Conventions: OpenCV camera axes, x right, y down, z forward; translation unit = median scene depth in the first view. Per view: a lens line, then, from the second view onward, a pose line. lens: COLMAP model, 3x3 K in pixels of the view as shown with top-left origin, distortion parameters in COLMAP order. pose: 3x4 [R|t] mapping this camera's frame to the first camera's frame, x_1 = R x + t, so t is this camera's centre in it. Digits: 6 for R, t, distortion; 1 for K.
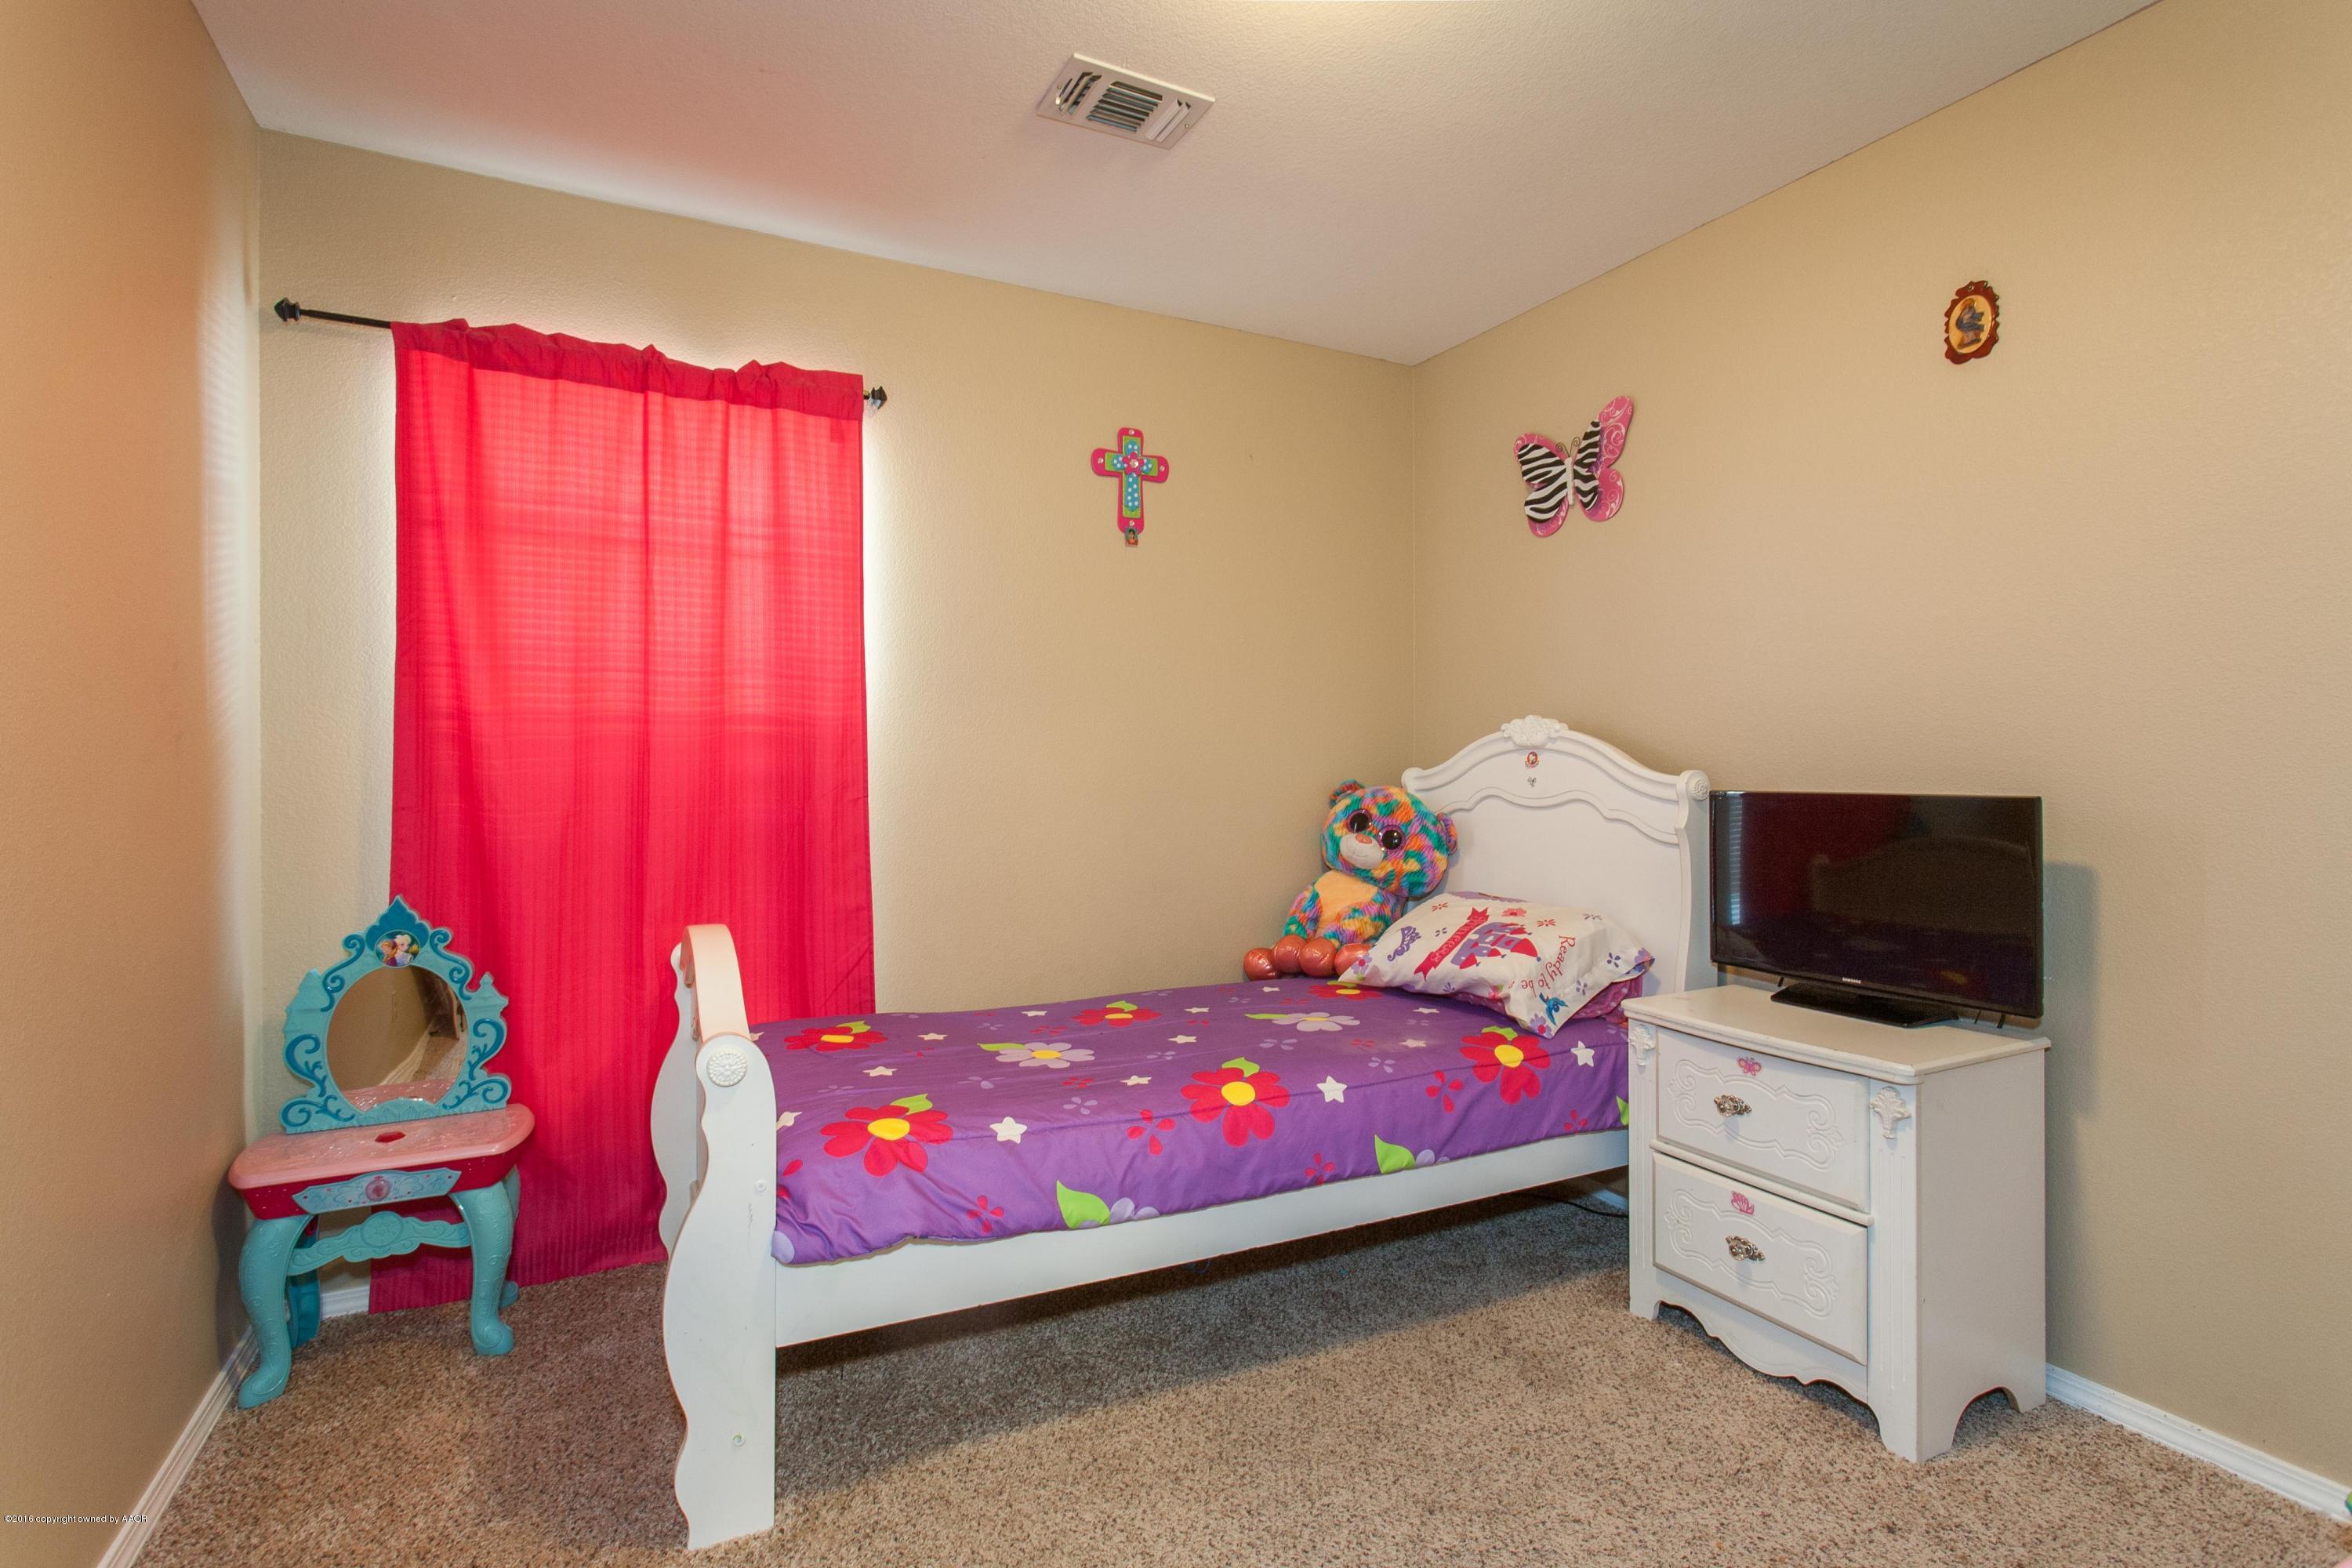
lens RADIAL K [[1105.1, 0, 1184.2], [0, 1105.1, 782.3], [0, 0, 1]] dist [-0.002781, -0.002131]
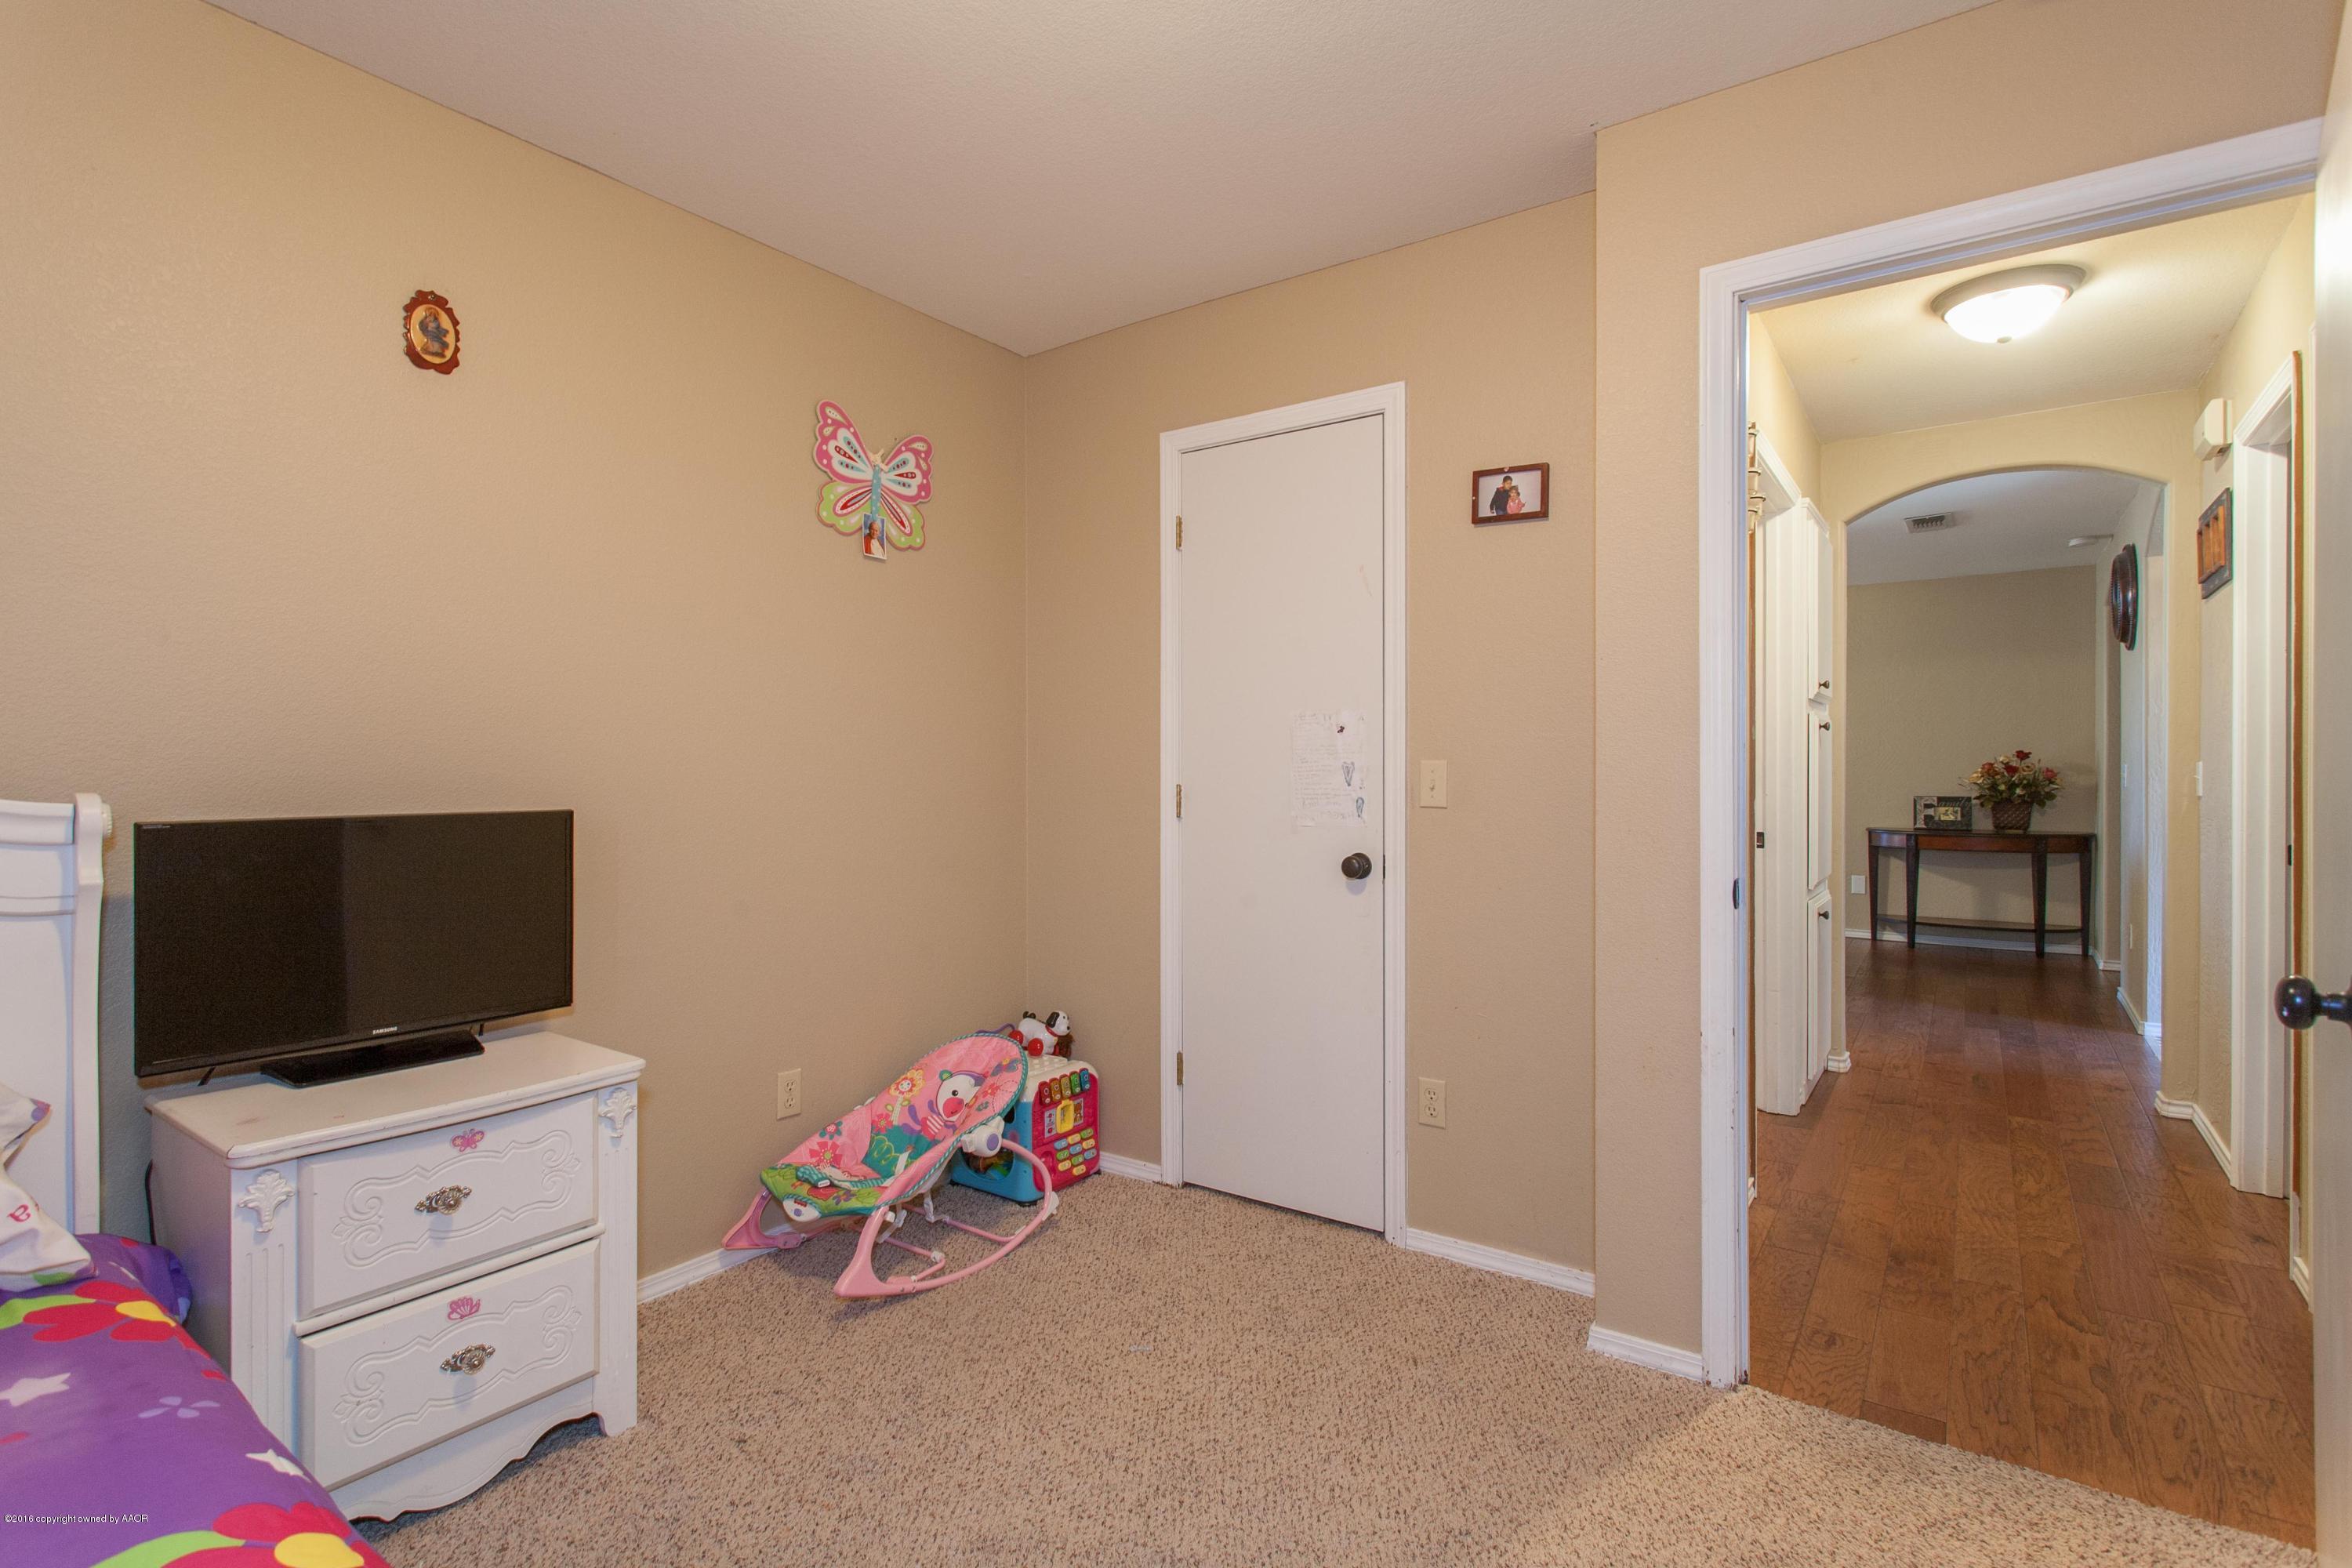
lens RADIAL K [[1105.1, 0, 1178.6], [0, 1105.1, 781.9], [0, 0, 1]] dist [-0.002781, -0.002131]
pose [[-0.447907, -0.006920, 0.894053, -0.474848], [0.015368, 0.999763, 0.015438, -0.021415], [-0.893948, 0.020654, -0.447694, 0.867935]]
